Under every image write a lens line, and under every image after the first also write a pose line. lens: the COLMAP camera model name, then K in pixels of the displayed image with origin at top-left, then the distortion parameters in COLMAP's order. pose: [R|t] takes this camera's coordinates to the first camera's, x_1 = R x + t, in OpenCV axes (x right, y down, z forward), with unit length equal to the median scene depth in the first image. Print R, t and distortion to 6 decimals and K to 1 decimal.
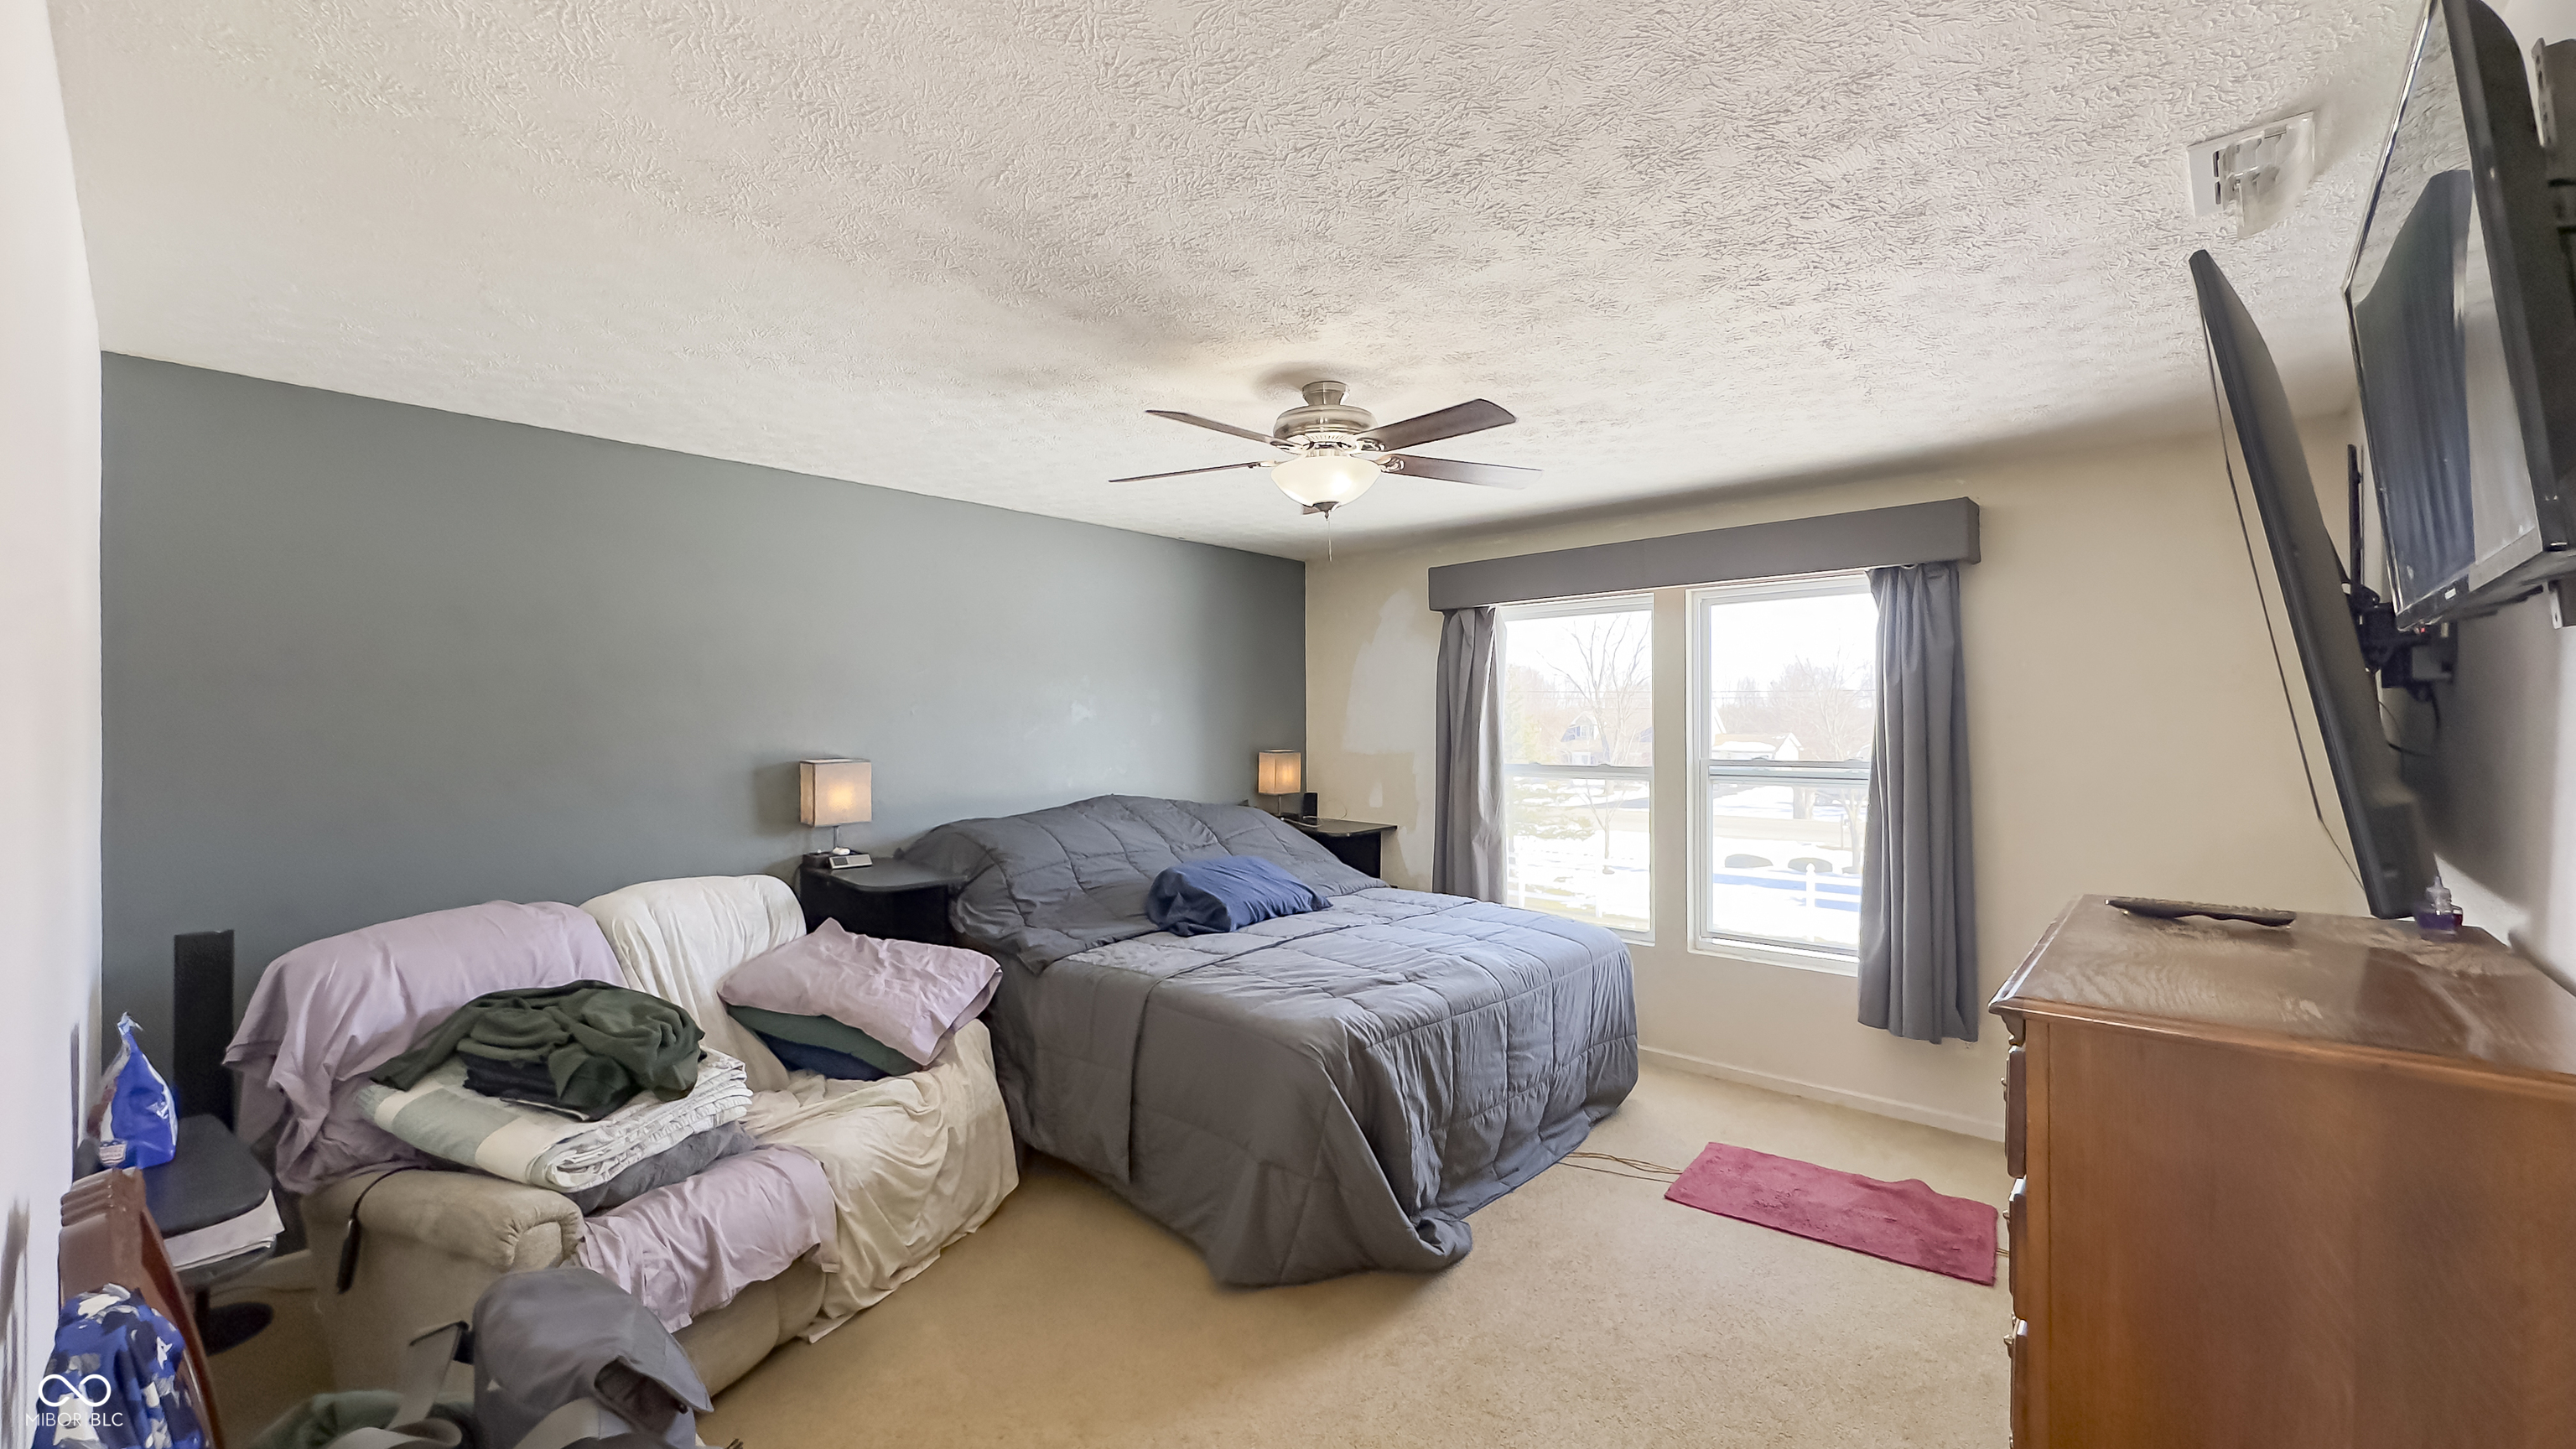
lens RADIAL K [[1036.6, 0, 1278.0], [0, 1036.6, 715.8], [0, 0, 1]] dist [-0.000483, 0.000055]
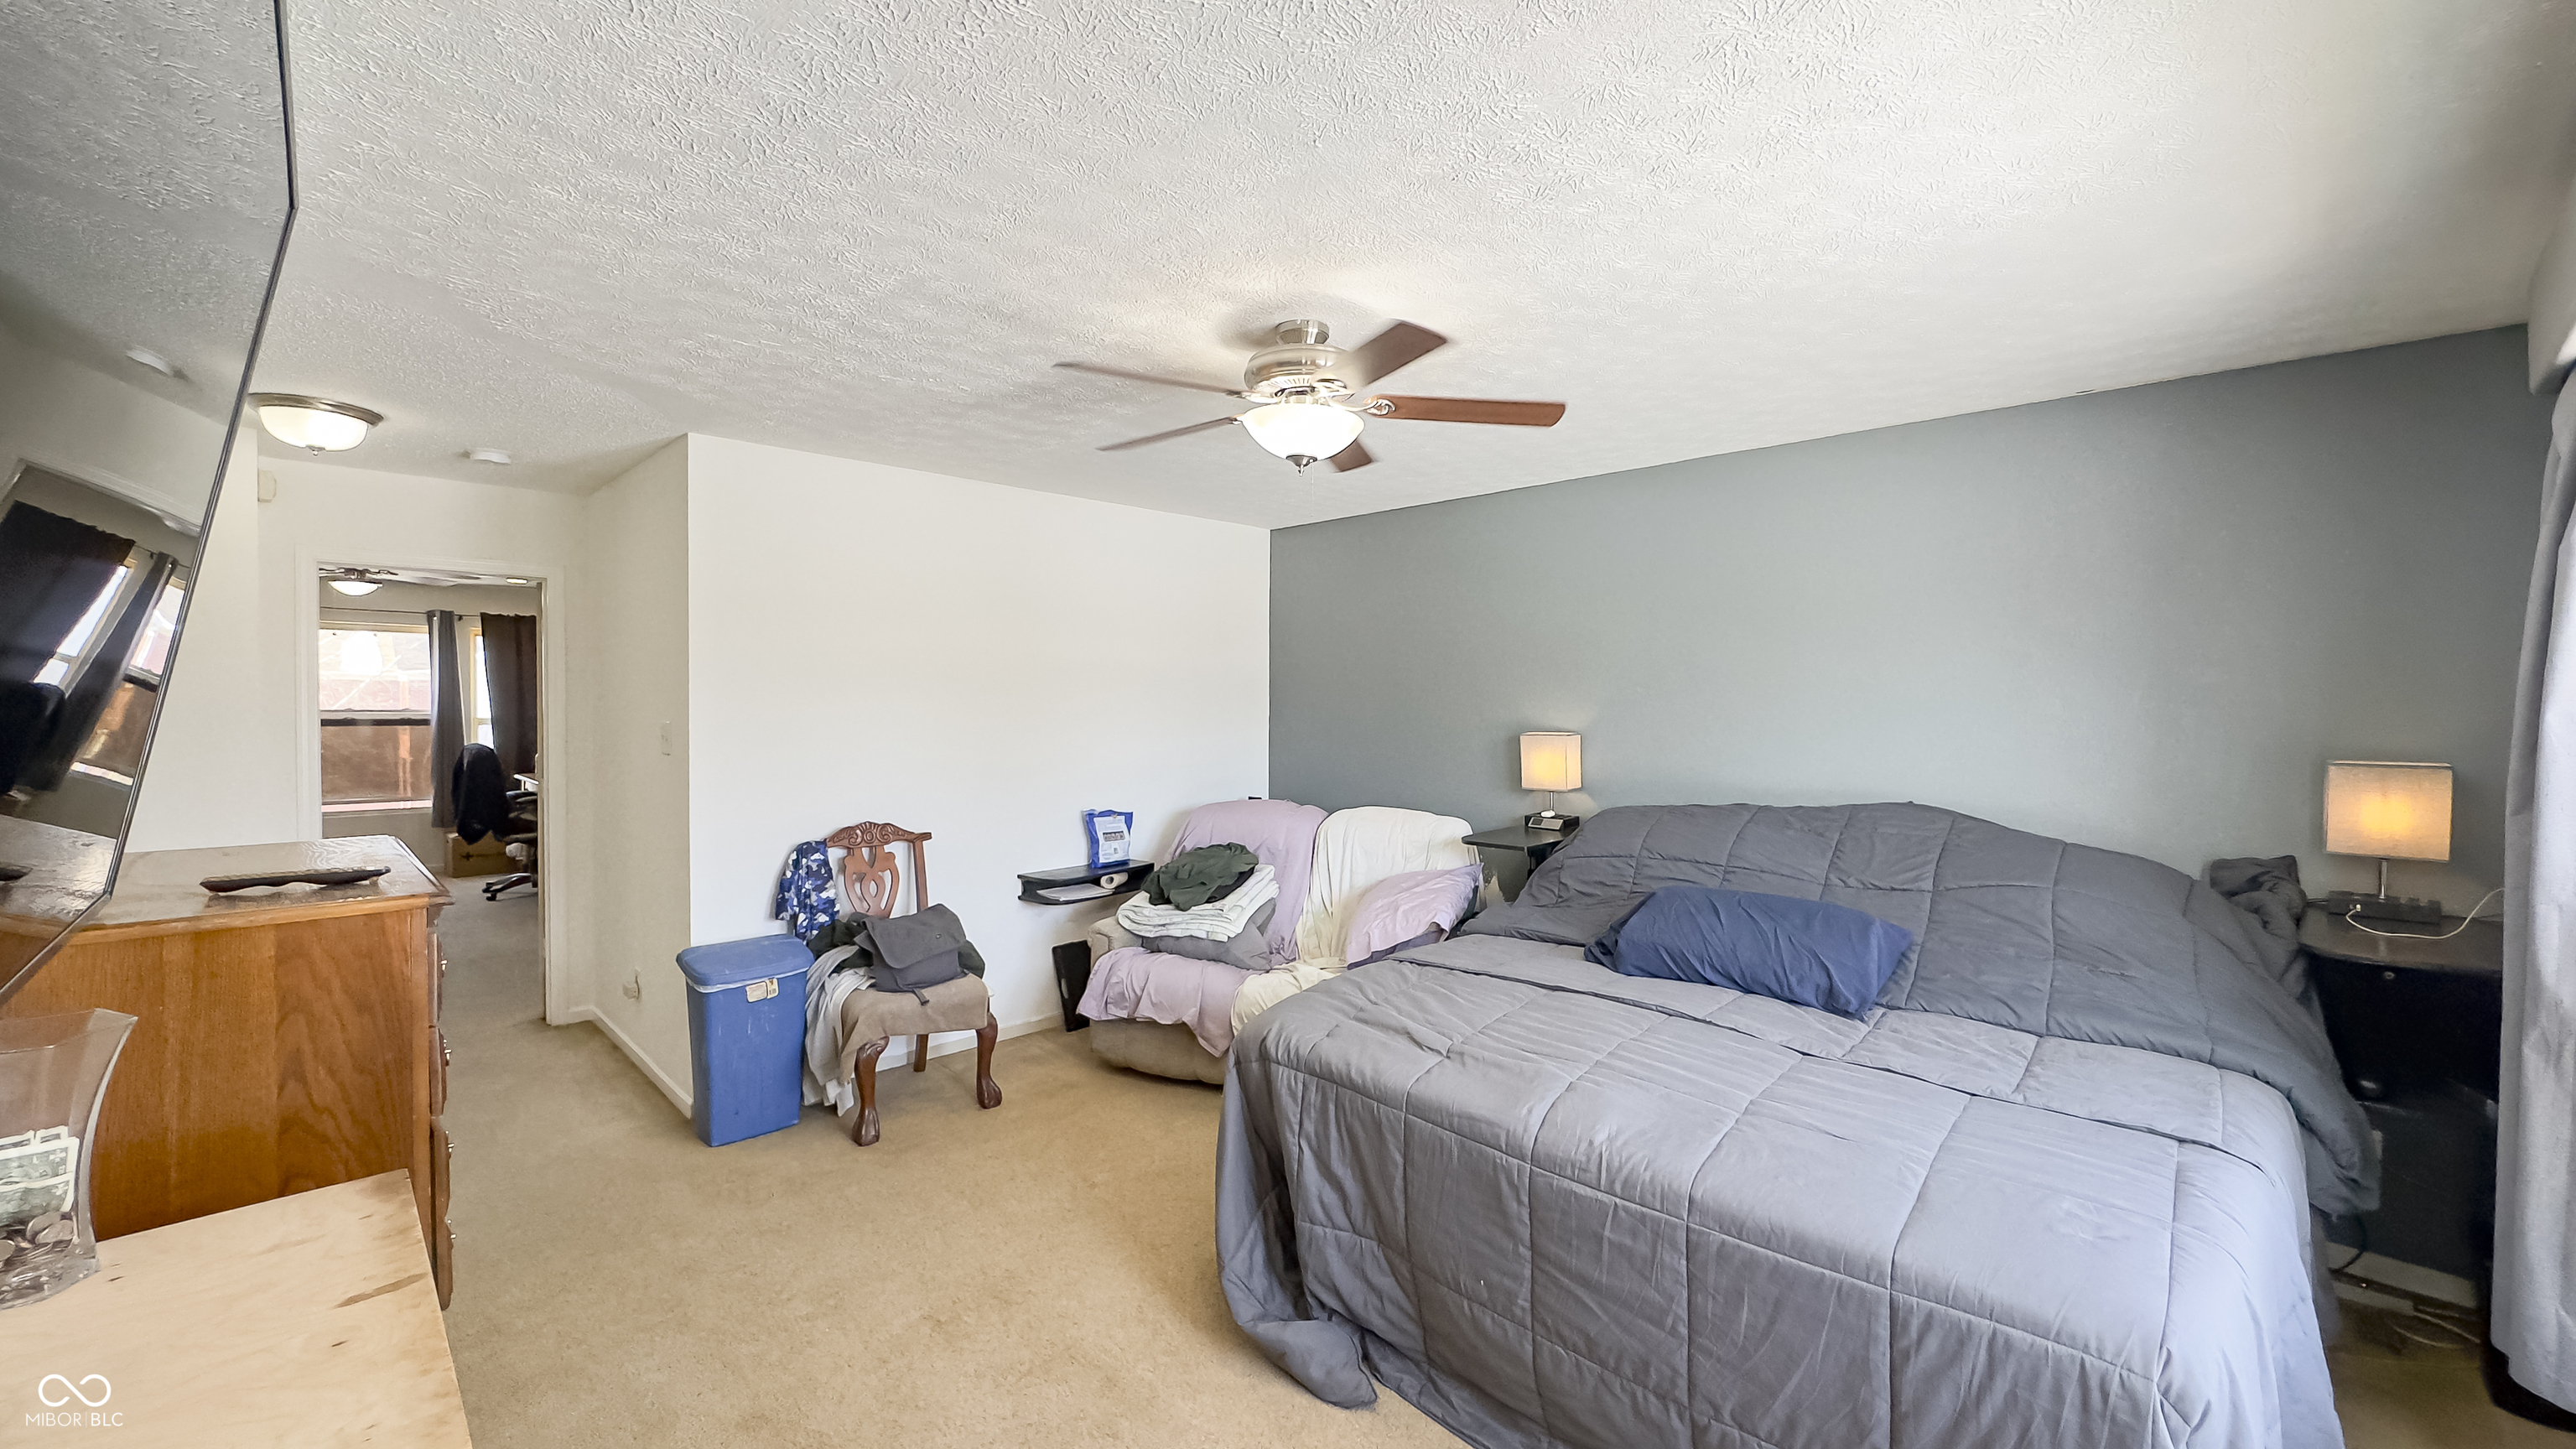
lens RADIAL K [[1042.3, 0, 1288.3], [0, 1042.3, 714.5], [0, 0, 1]] dist [-0.032740, -0.000013]
pose [[-0.051621, 0.020464, -0.998457, 0.808696], [0.001560, 0.999790, 0.020411, 0.001720], [0.998666, -0.000504, -0.051642, 0.884433]]
